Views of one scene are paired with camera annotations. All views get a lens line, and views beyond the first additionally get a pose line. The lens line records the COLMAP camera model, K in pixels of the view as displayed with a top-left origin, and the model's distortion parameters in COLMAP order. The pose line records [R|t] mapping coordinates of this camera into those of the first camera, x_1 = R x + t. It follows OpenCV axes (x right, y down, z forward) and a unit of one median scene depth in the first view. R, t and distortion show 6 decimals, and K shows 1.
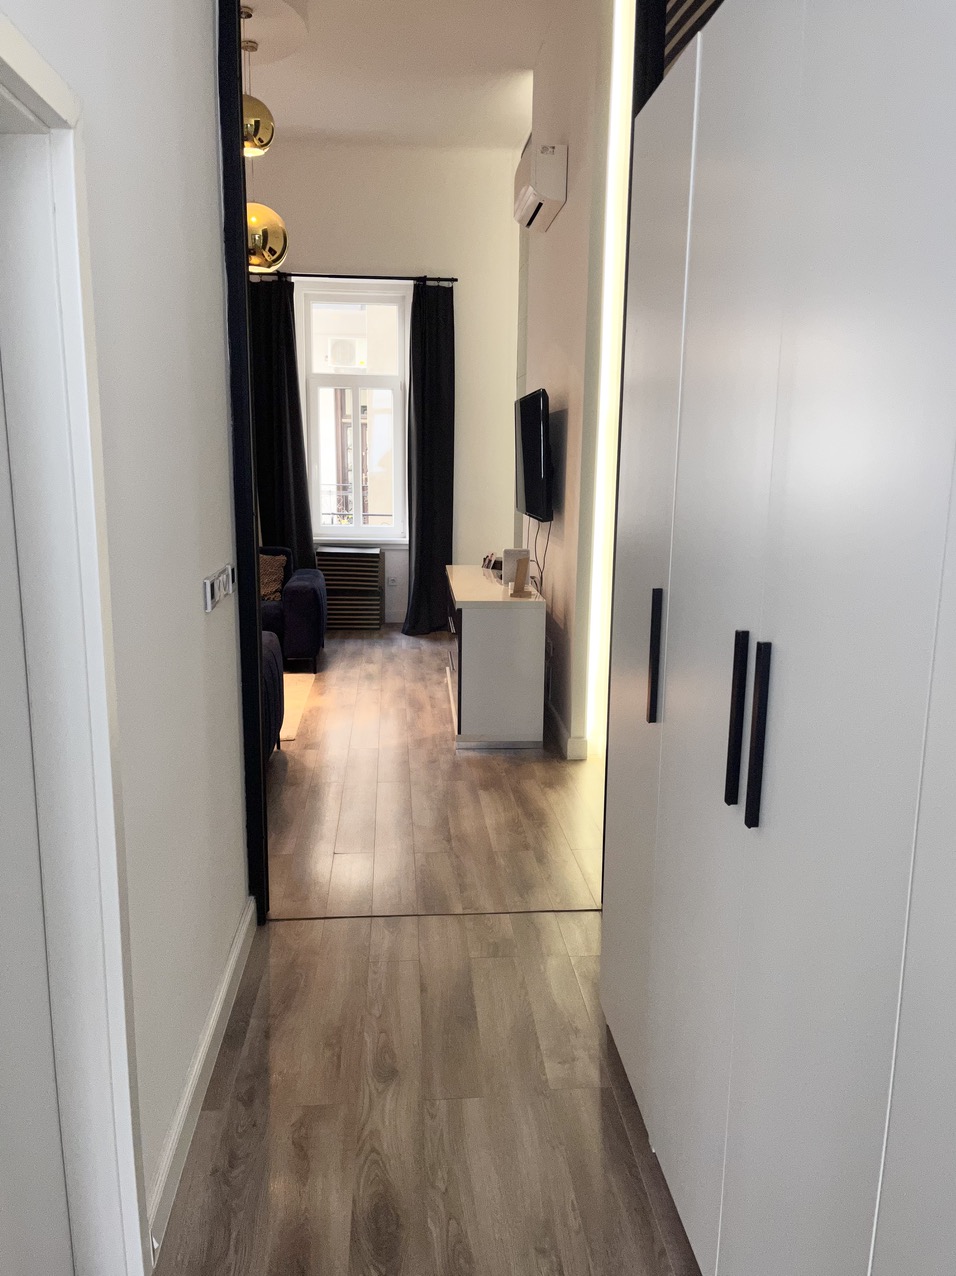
lens RADIAL K [[964.7, 0, 474.3], [0, 964.7, 640.7], [0, 0, 1]] dist [0.063436, -0.075581]
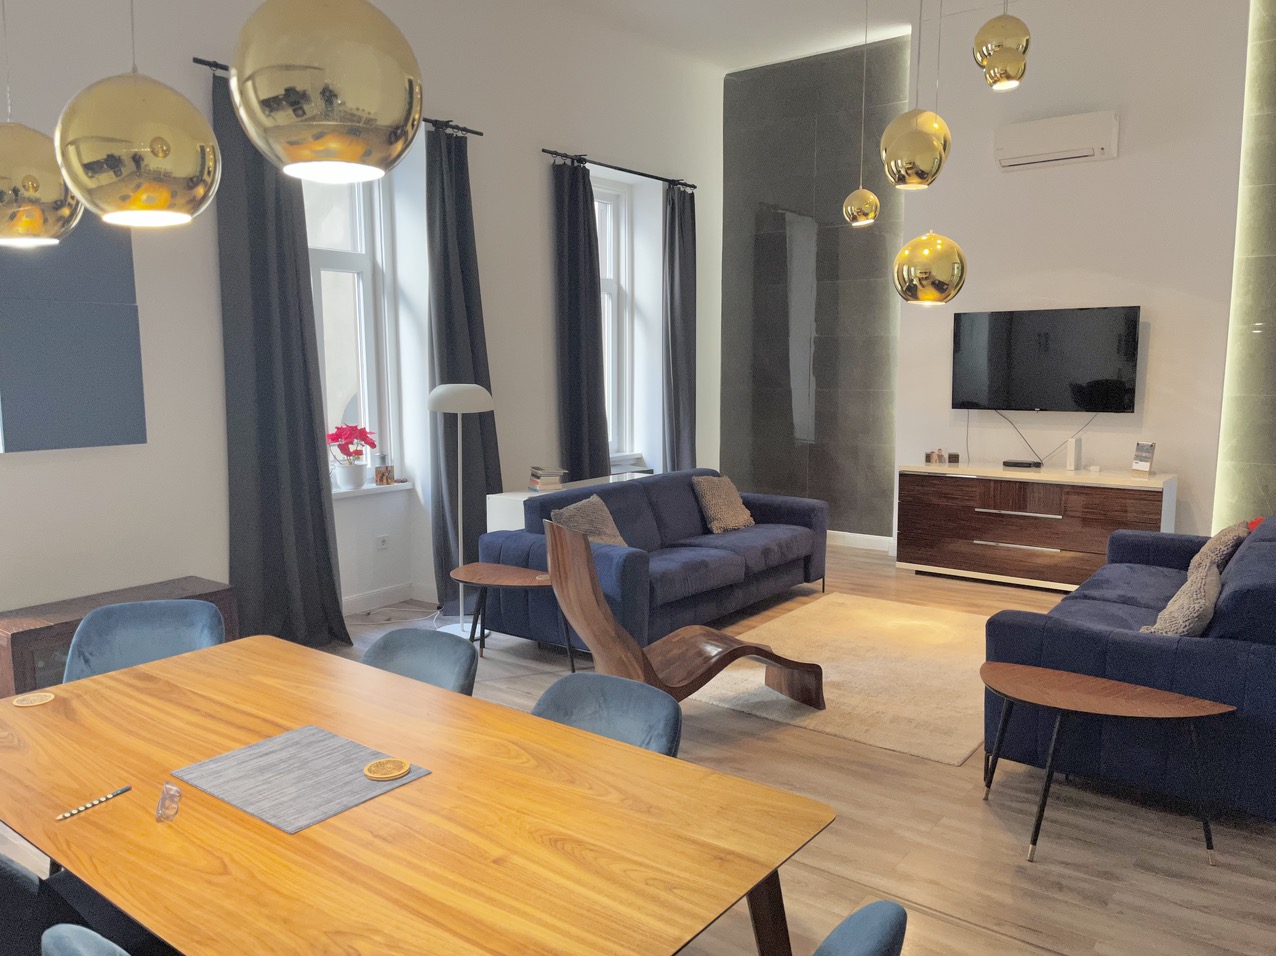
lens RADIAL K [[964.7, 0, 632.9], [0, 964.7, 484.0], [0, 0, 1]] dist [0.063436, -0.075581]
pose [[0.670024, -0.113449, 0.733619, -0.810978], [0.156109, 0.987688, 0.010162, -0.096577], [-0.725739, 0.107715, 0.679485, 0.415836]]
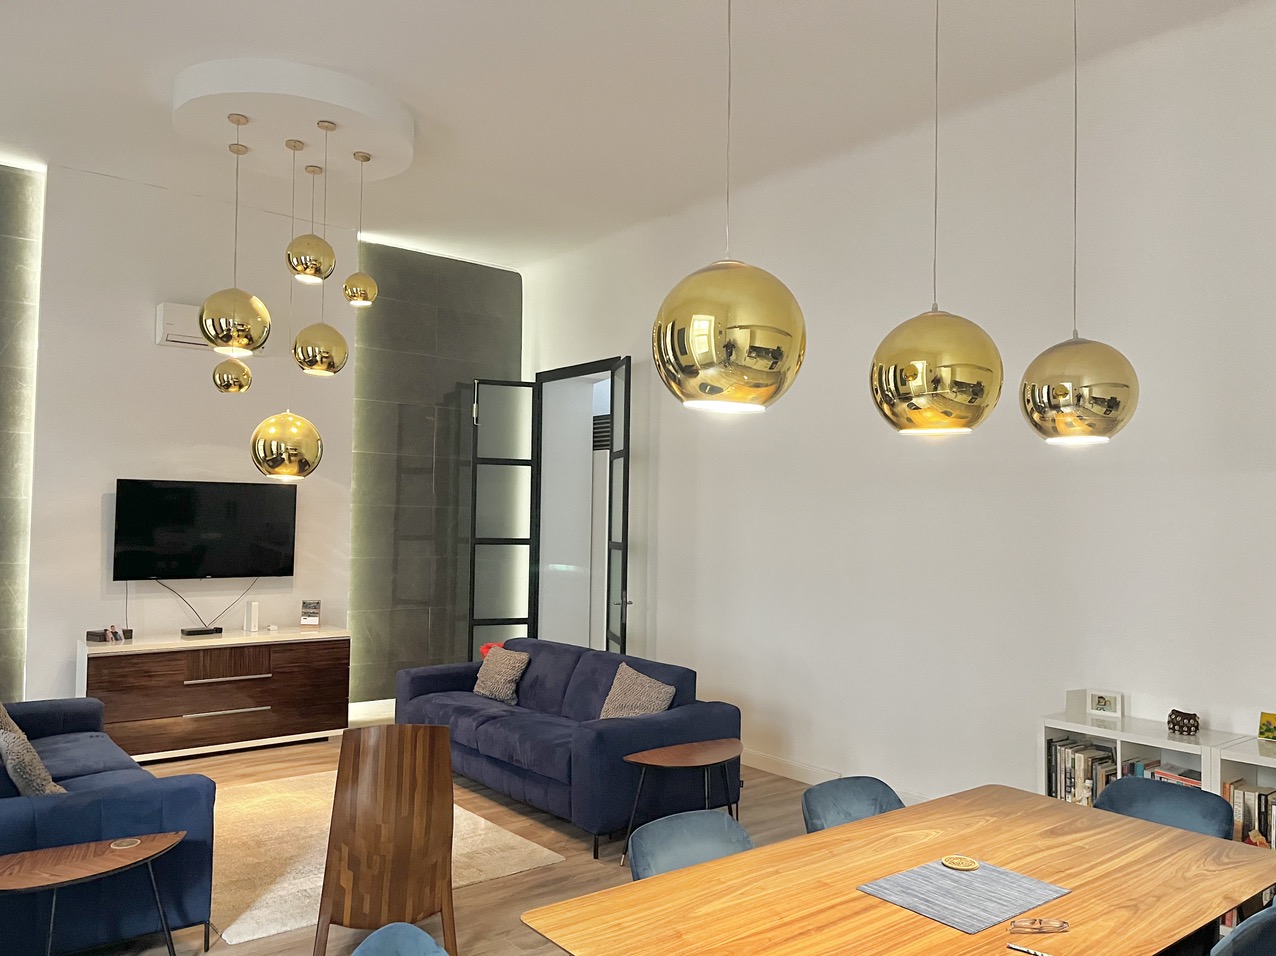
lens RADIAL K [[964.7, 0, 645.1], [0, 964.7, 488.6], [0, 0, 1]] dist [0.063436, -0.075581]
pose [[-0.557949, 0.007024, 0.829846, -0.887575], [0.137626, 0.986901, 0.084181, -0.192924], [-0.818384, 0.161177, -0.551607, 0.868298]]
